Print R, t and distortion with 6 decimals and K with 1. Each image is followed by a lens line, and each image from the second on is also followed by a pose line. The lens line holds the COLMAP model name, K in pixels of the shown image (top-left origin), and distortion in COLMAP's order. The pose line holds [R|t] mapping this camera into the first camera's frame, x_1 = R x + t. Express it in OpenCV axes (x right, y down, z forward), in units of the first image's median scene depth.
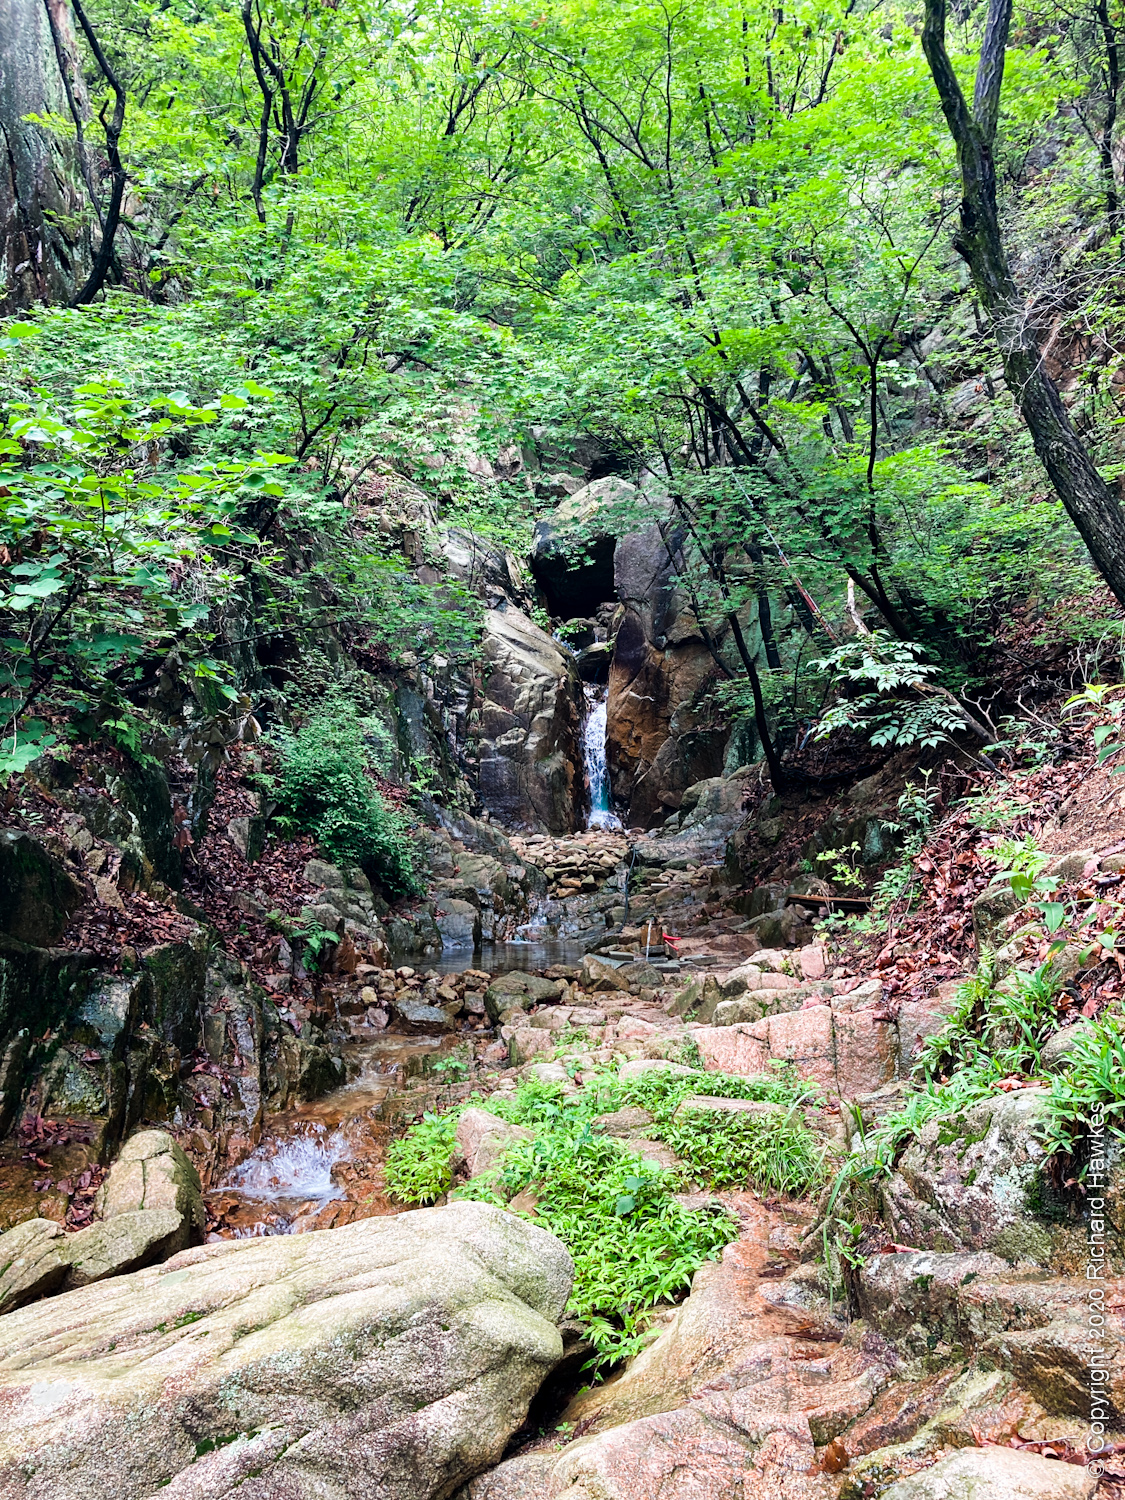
lens RADIAL K [[1324.0, 0, 552.6], [0, 1324.0, 756.3], [0, 0, 1]] dist [0.019381, 0.002501]
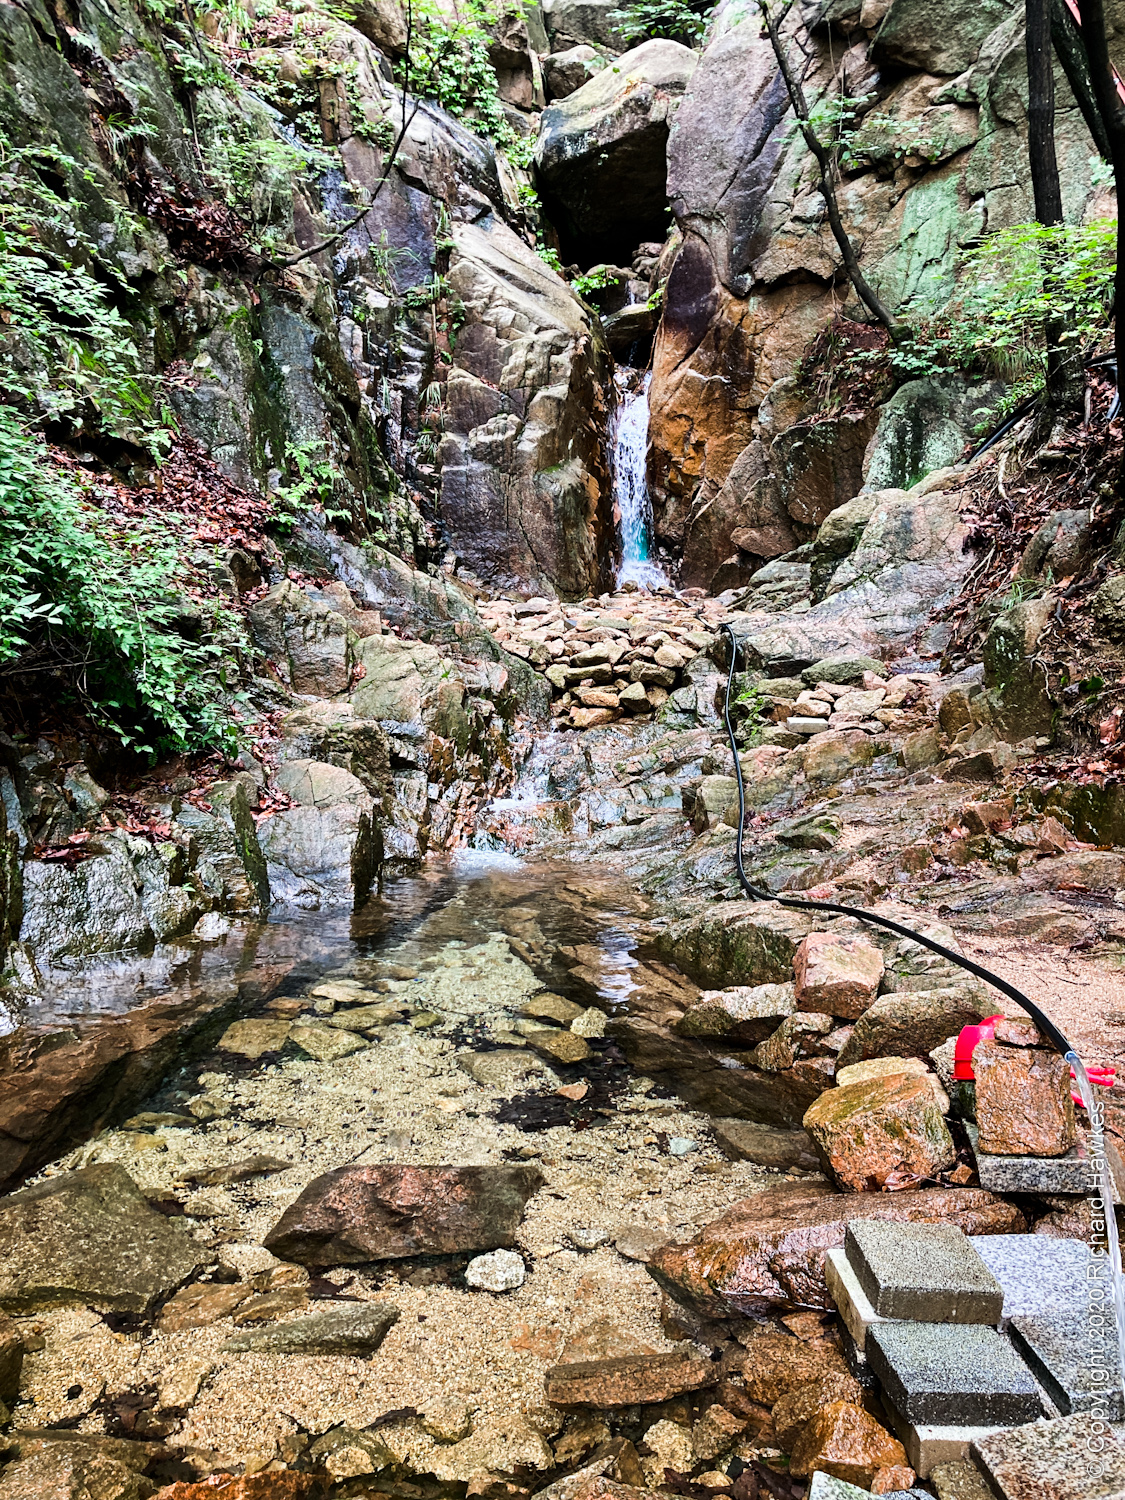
lens RADIAL K [[1324.0, 0, 590.4], [0, 1324.0, 790.9], [0, 0, 1]] dist [0.019381, 0.002501]
pose [[0.999646, 0.012250, 0.023610, -0.000551], [-0.016828, 0.978678, 0.204710, 0.020908], [-0.020599, -0.205035, 0.978538, 0.381825]]
